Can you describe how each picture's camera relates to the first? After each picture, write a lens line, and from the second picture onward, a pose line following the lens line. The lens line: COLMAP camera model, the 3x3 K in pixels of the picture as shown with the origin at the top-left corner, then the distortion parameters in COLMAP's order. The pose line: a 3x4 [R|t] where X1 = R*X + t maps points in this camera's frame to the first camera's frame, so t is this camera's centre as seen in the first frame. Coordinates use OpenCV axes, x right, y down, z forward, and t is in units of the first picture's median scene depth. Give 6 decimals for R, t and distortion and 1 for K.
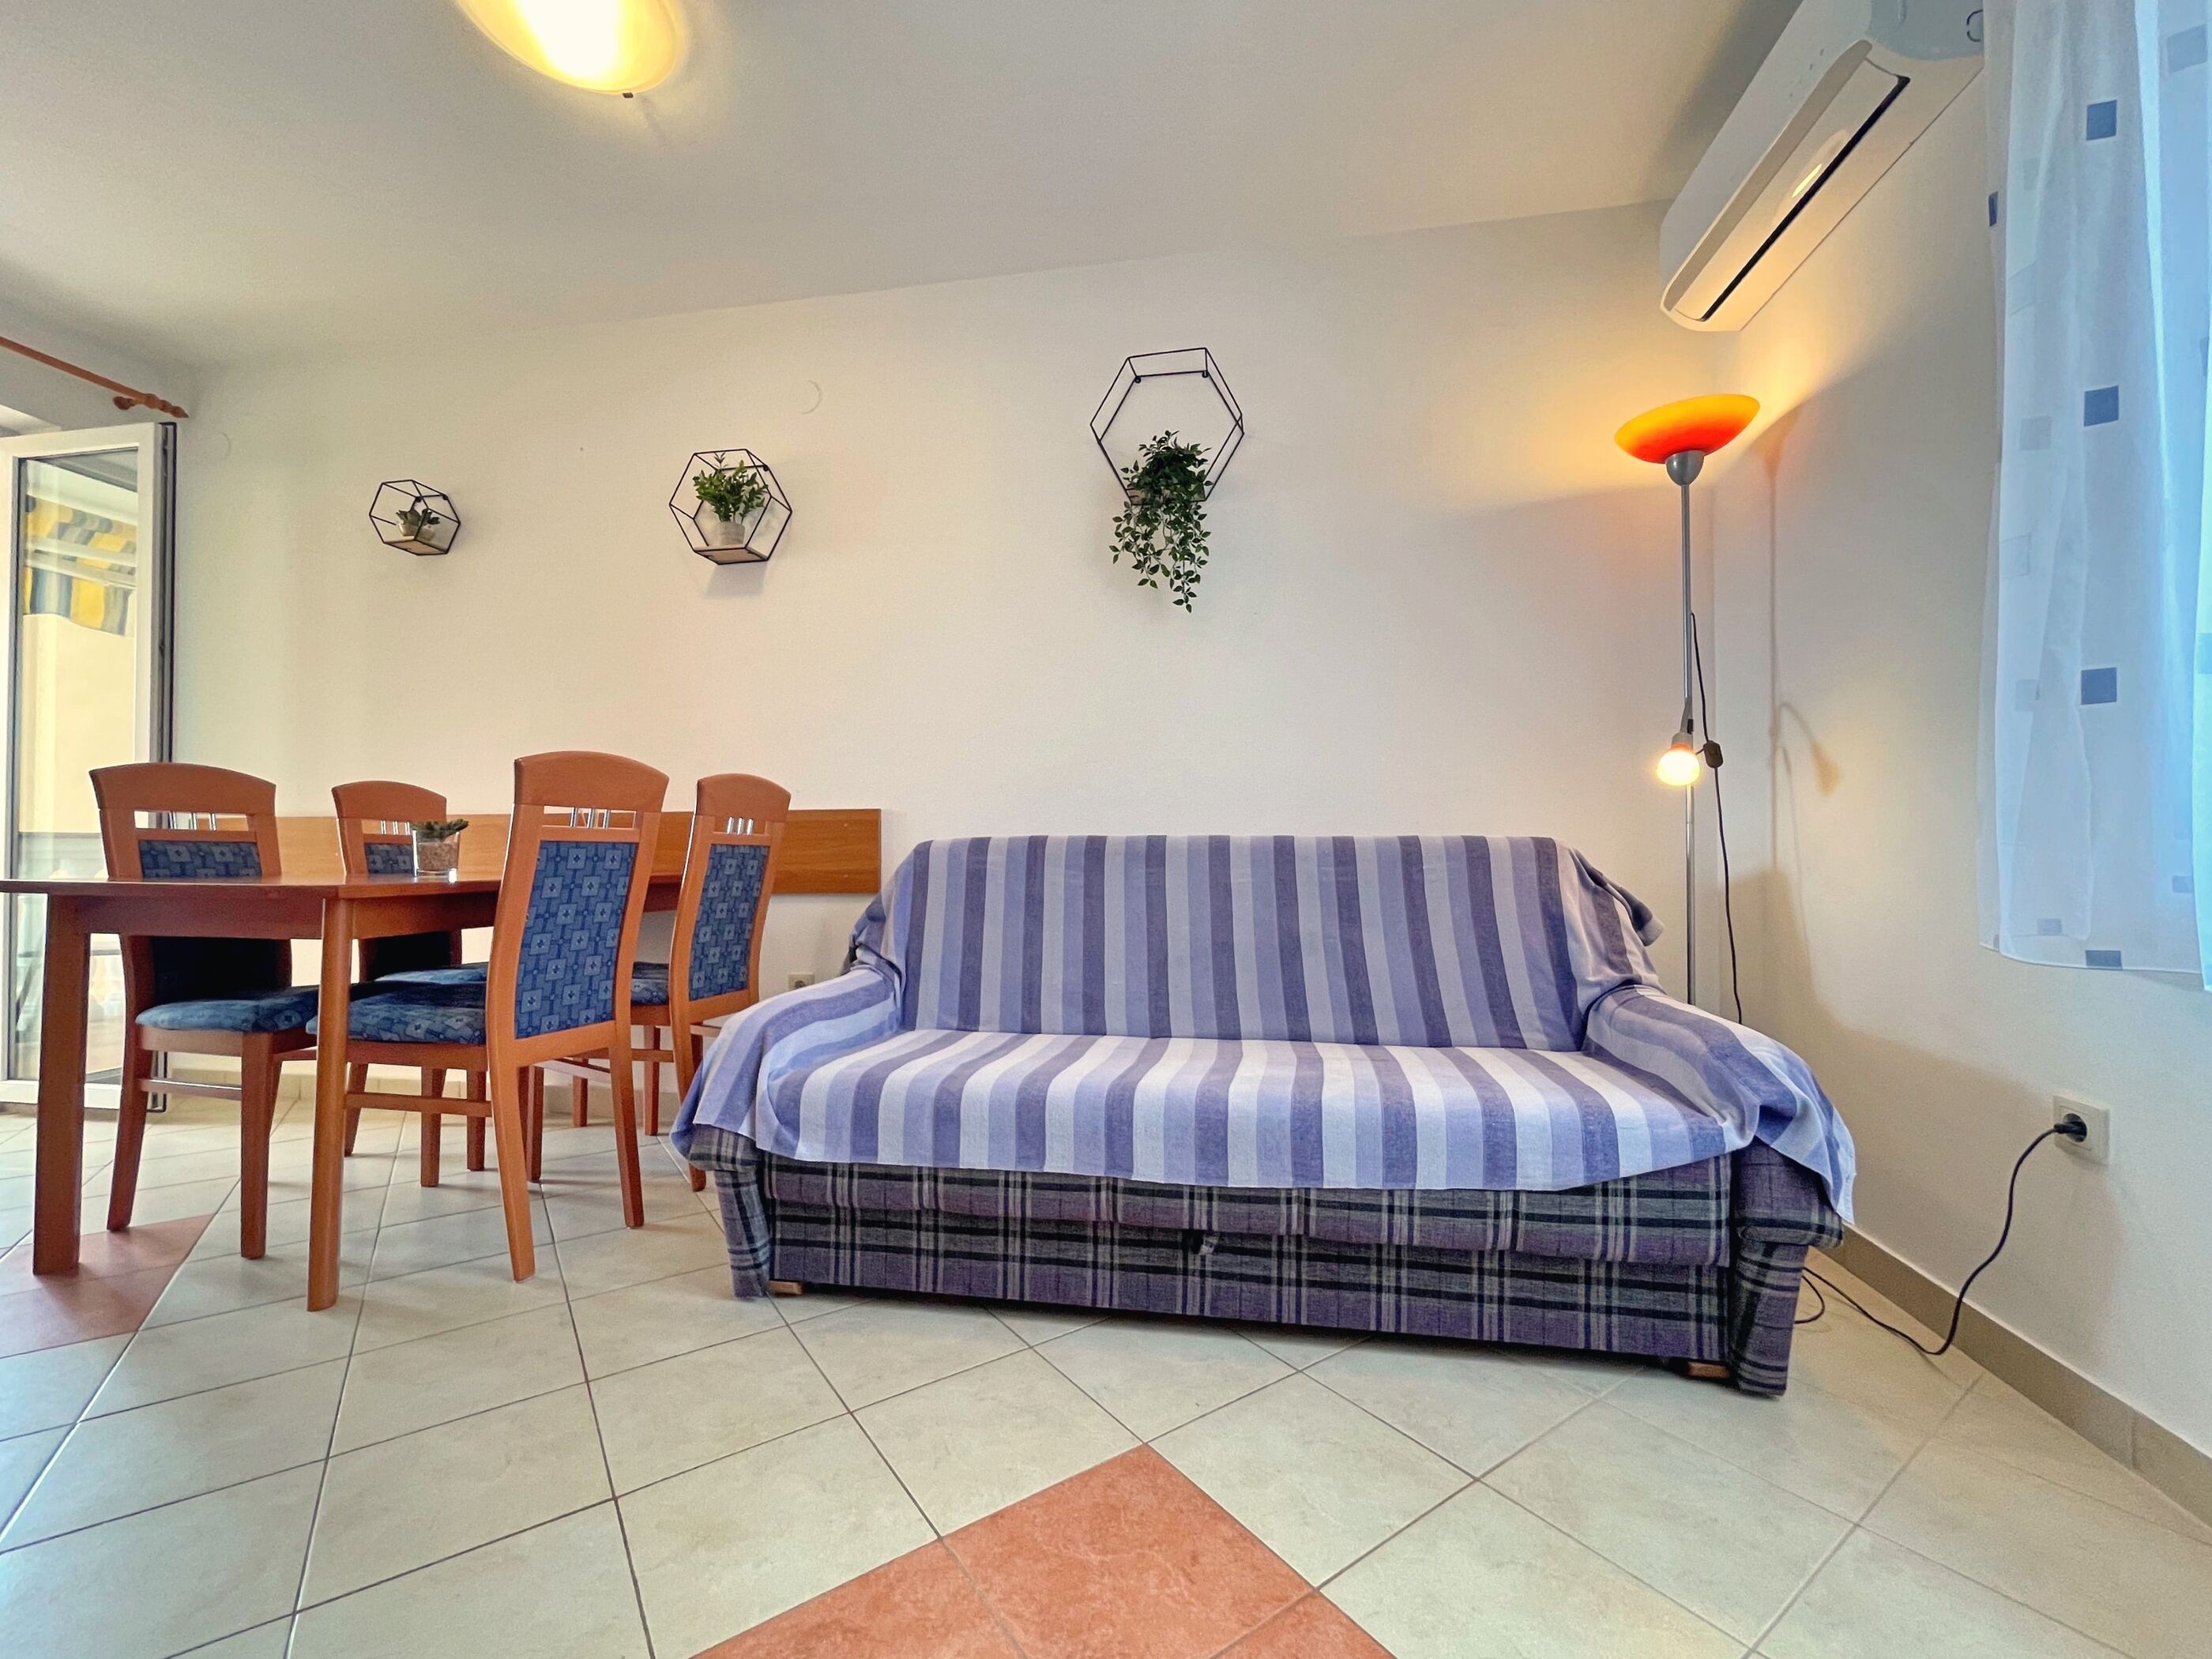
lens RADIAL K [[921.2, 0, 1112.5], [0, 921.2, 840.3], [0, 0, 1]] dist [0.005701, -0.000487]
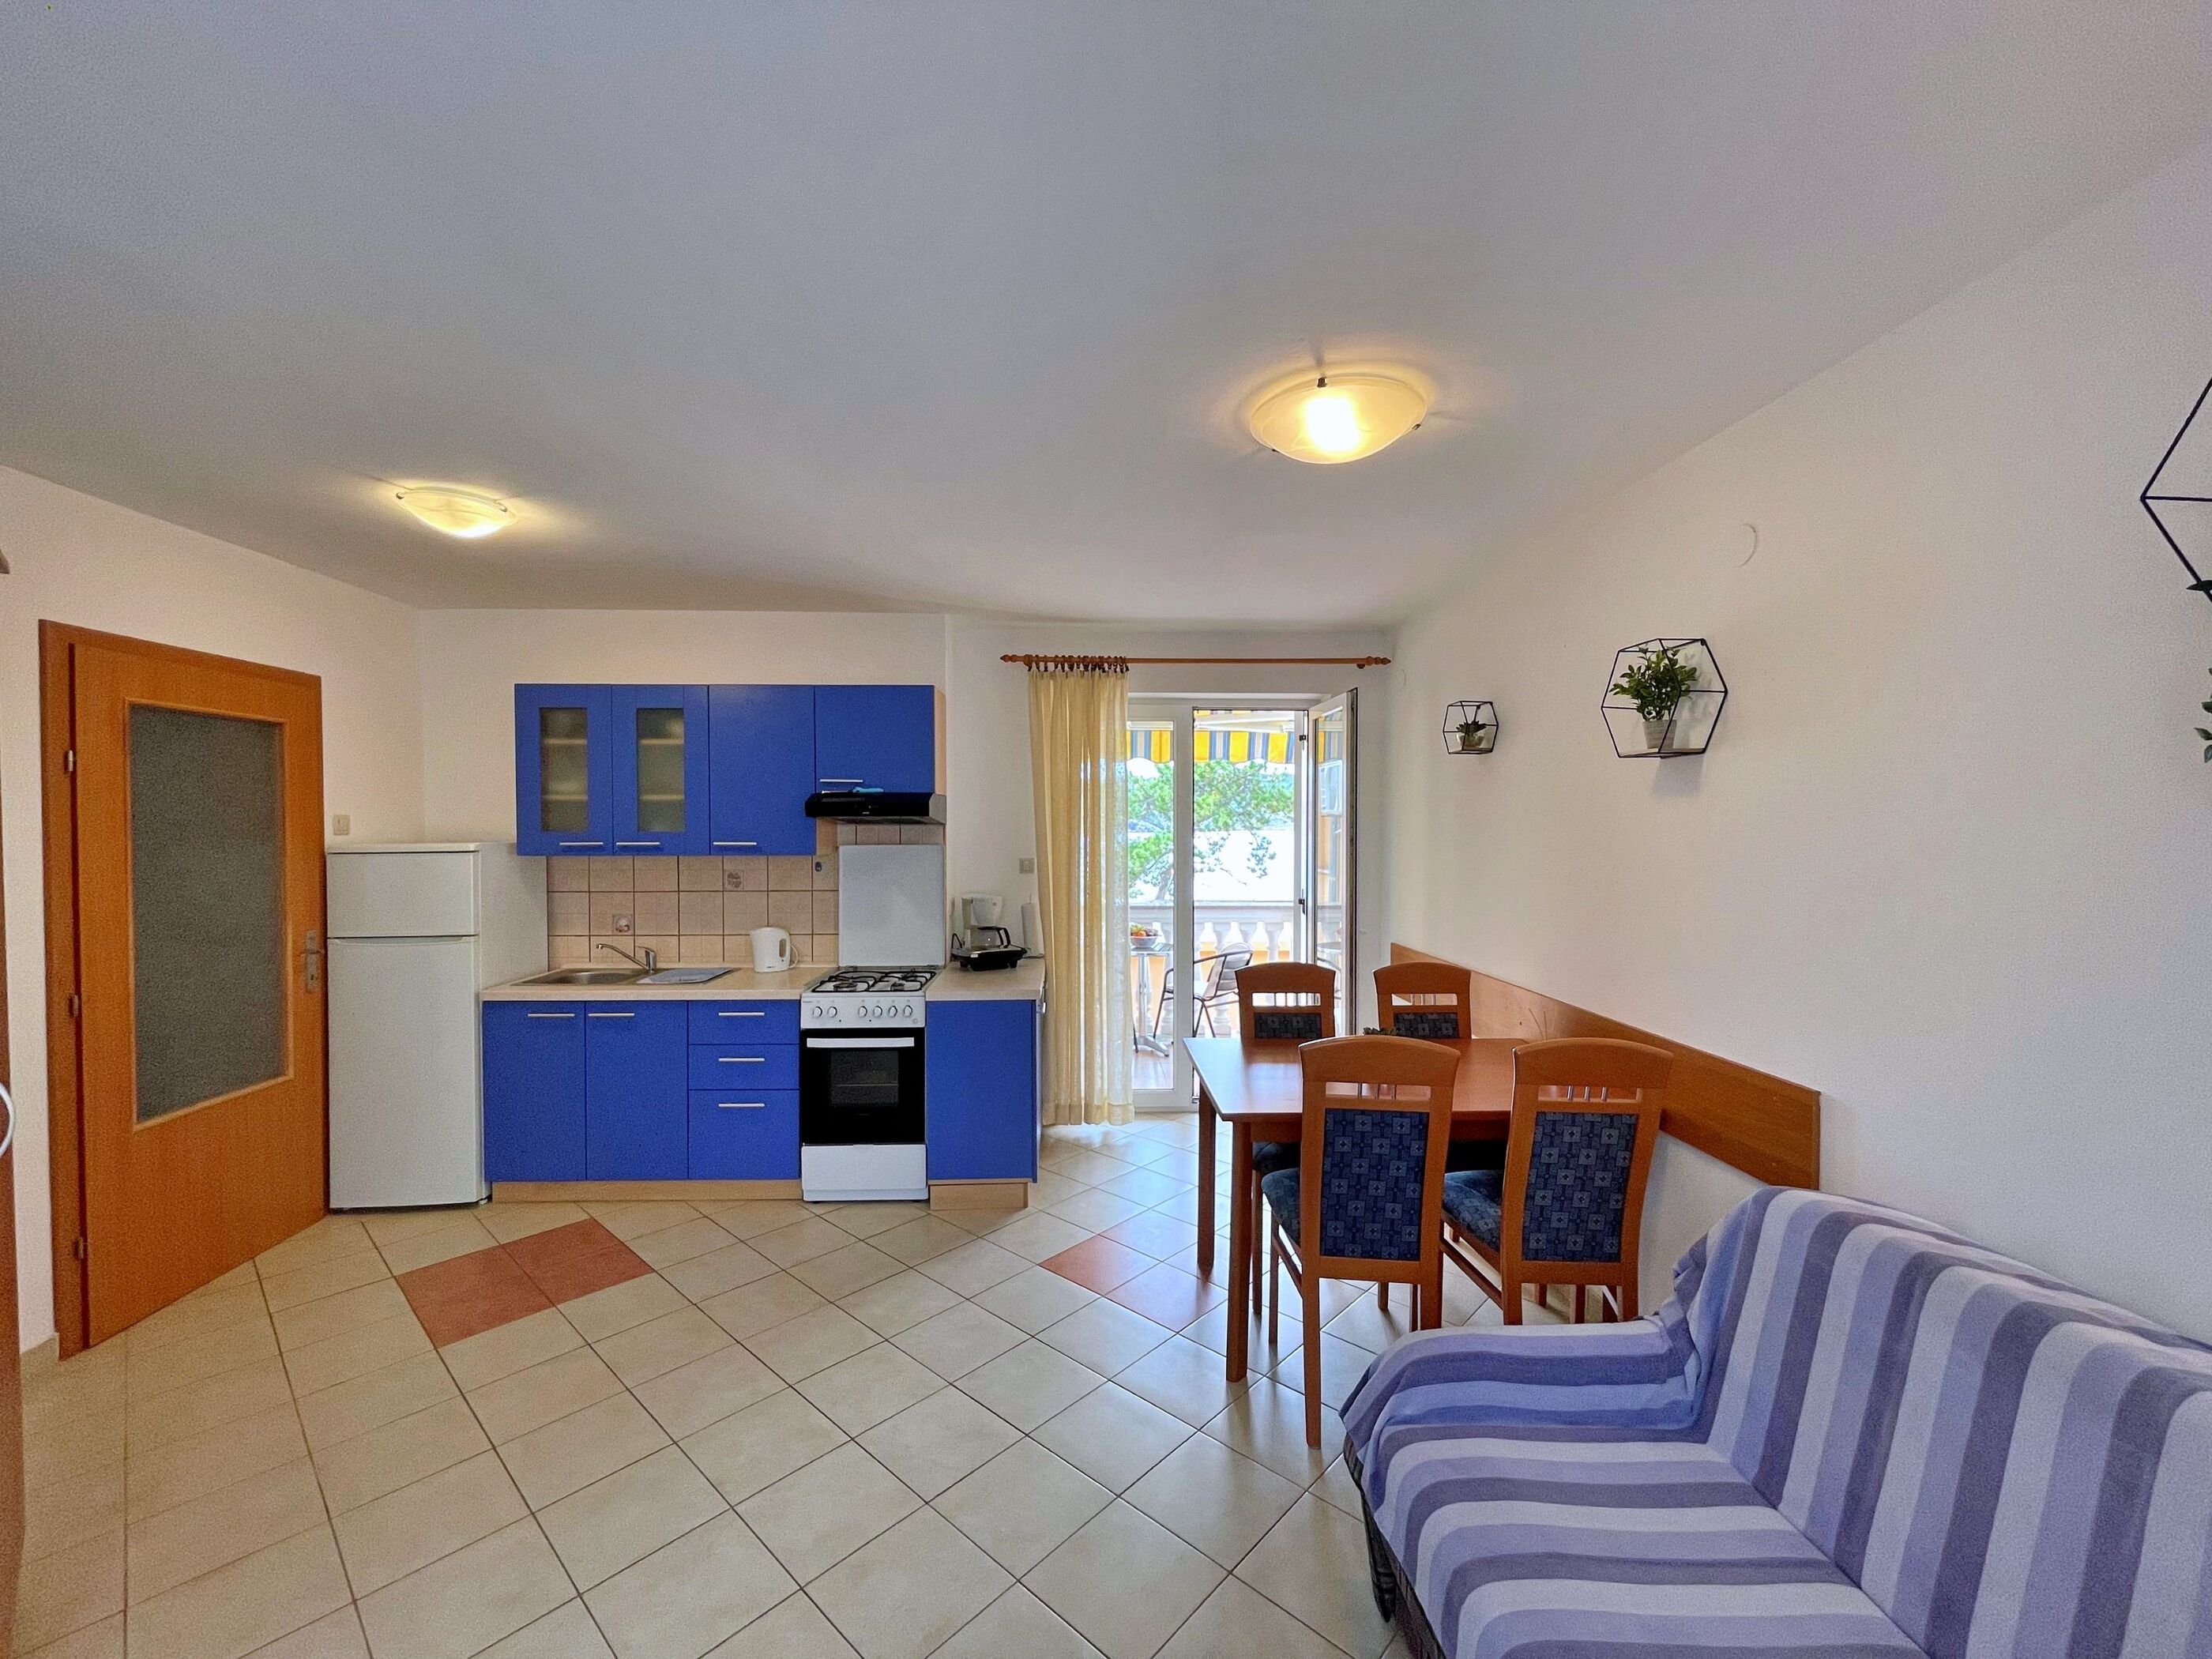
lens RADIAL K [[894.5, 0, 1074.3], [0, 894.5, 835.7], [0, 0, 1]] dist [-0.000957, -0.000178]
pose [[0.199344, 0.013636, -0.979835, 0.395724], [0.015355, 0.999737, 0.017037, -0.316201], [0.979809, -0.018442, 0.199082, 0.344343]]
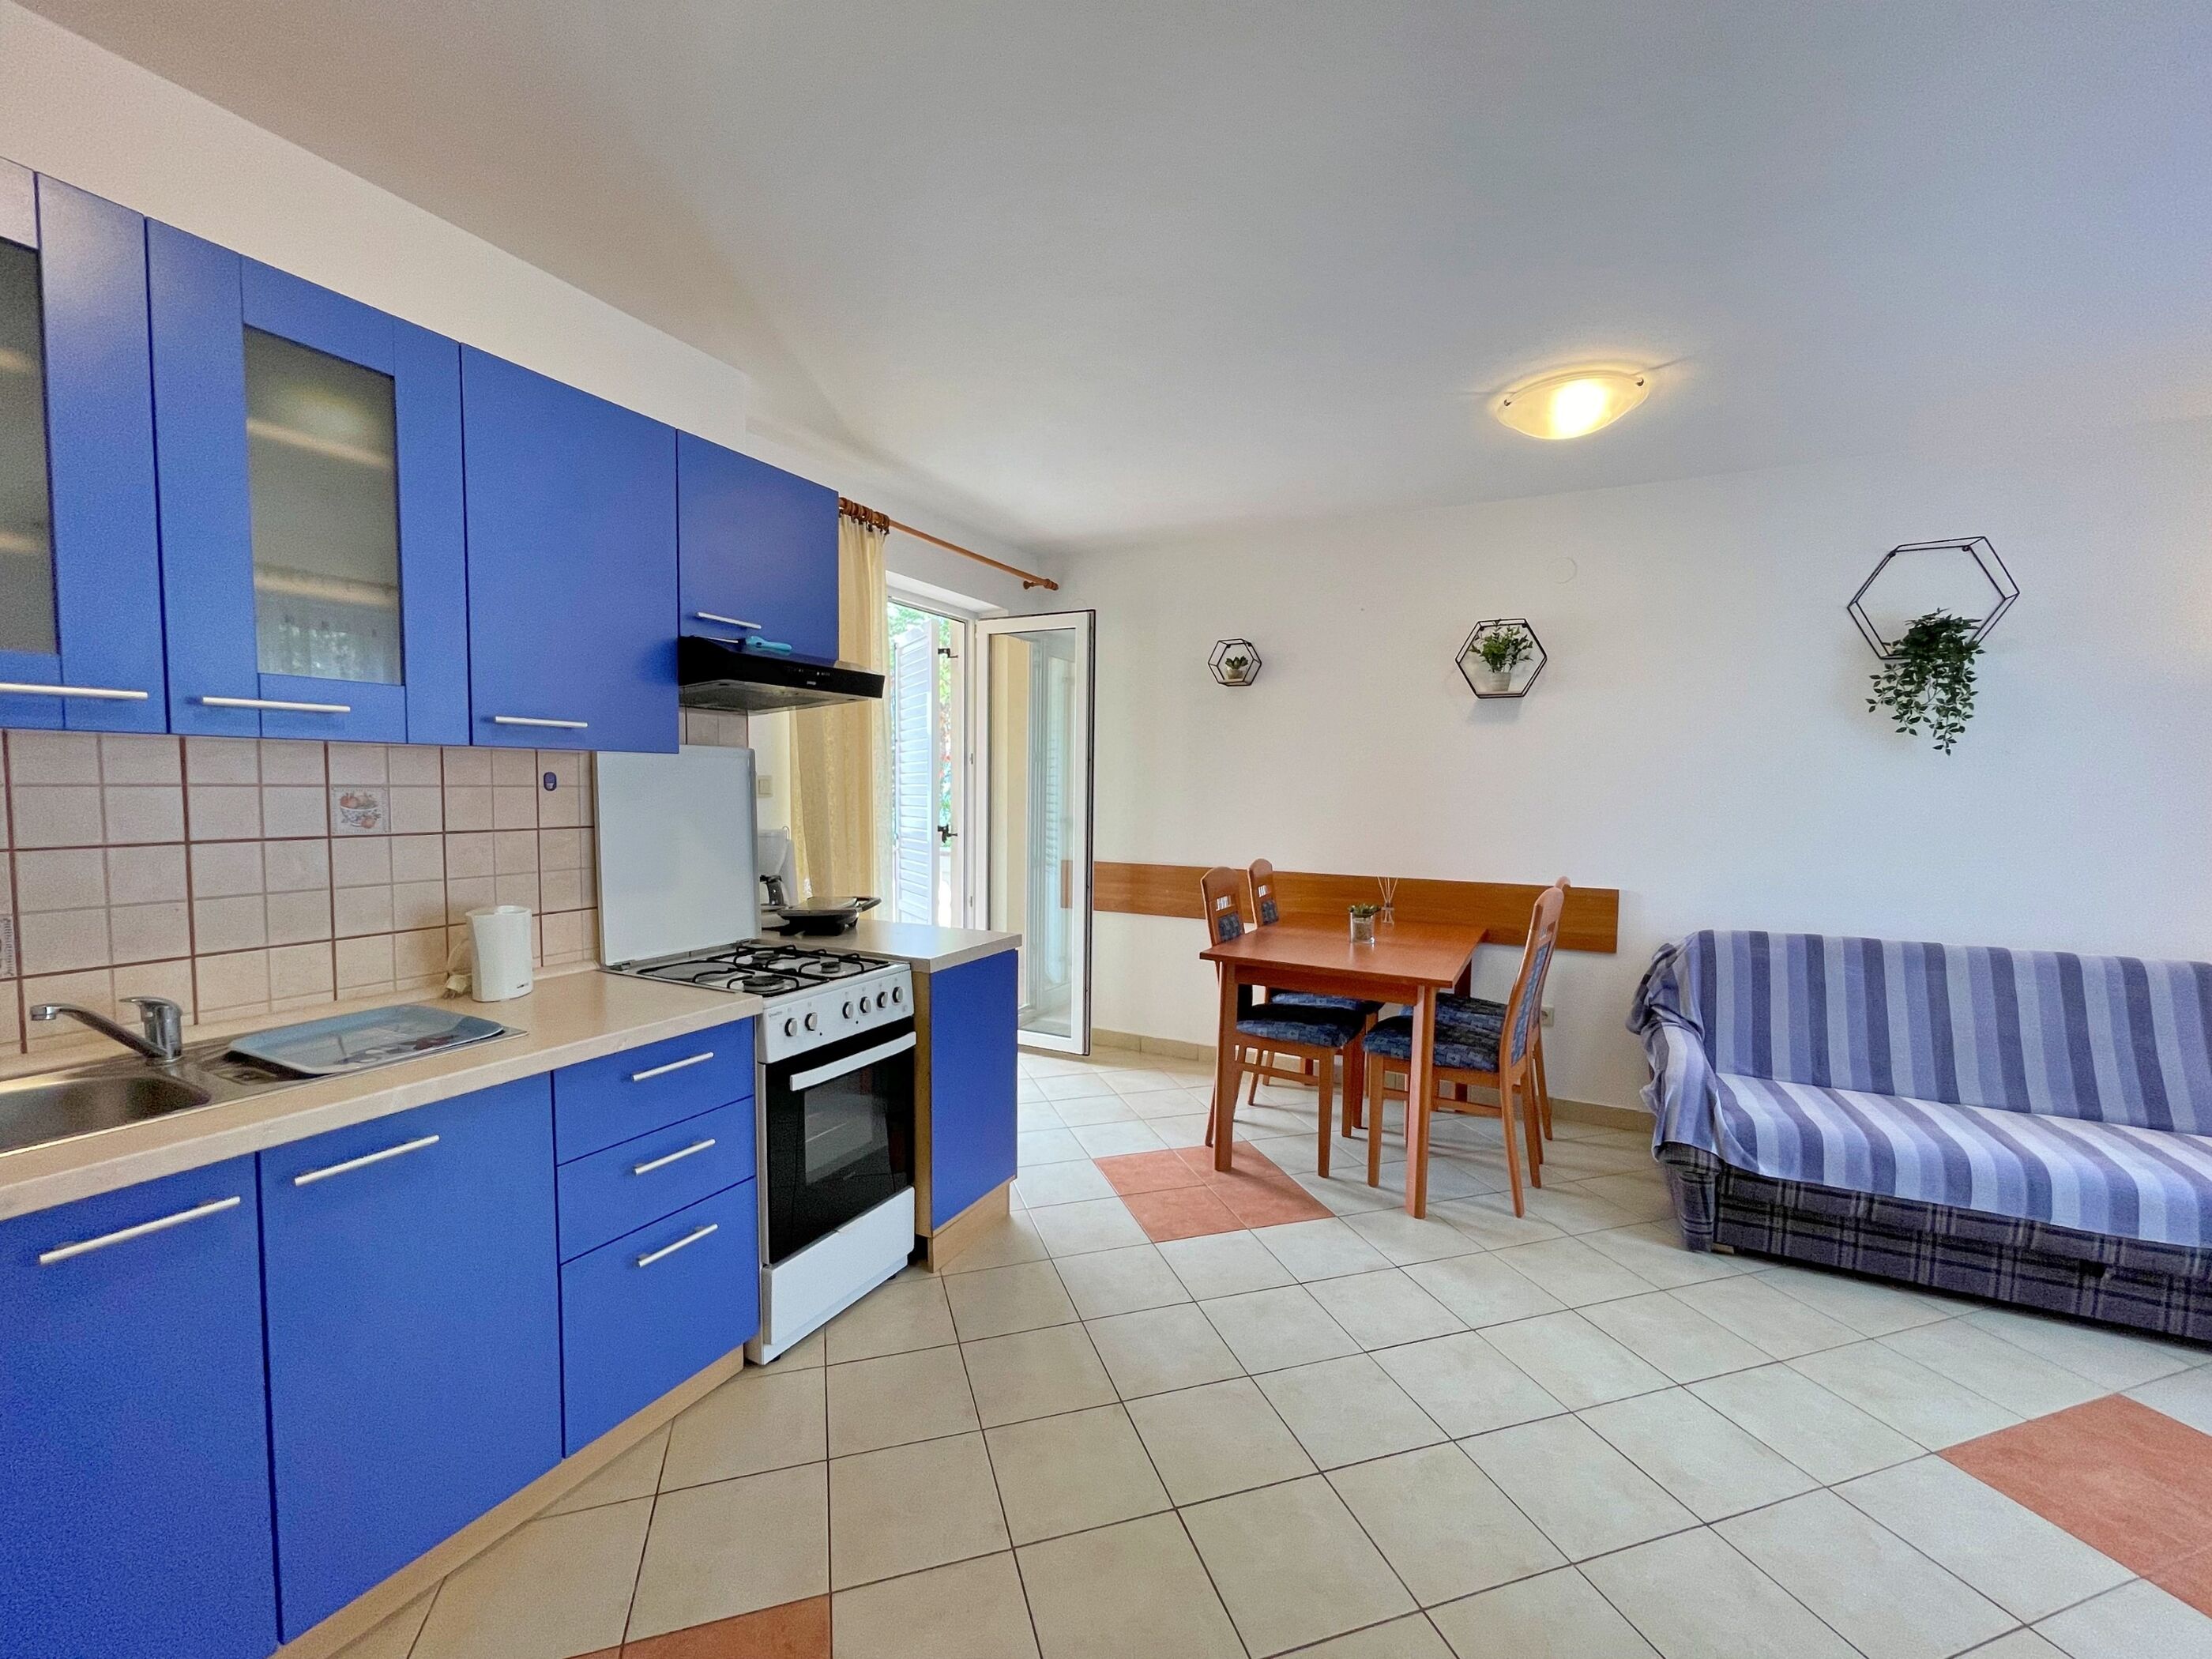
lens RADIAL K [[921.2, 0, 1112.5], [0, 921.2, 840.3], [0, 0, 1]] dist [0.005701, -0.000487]
pose [[0.954110, 0.028666, -0.298080, -0.675859], [-0.006550, 0.997167, 0.074930, -0.242650], [0.299384, -0.069539, 0.951595, -0.577356]]
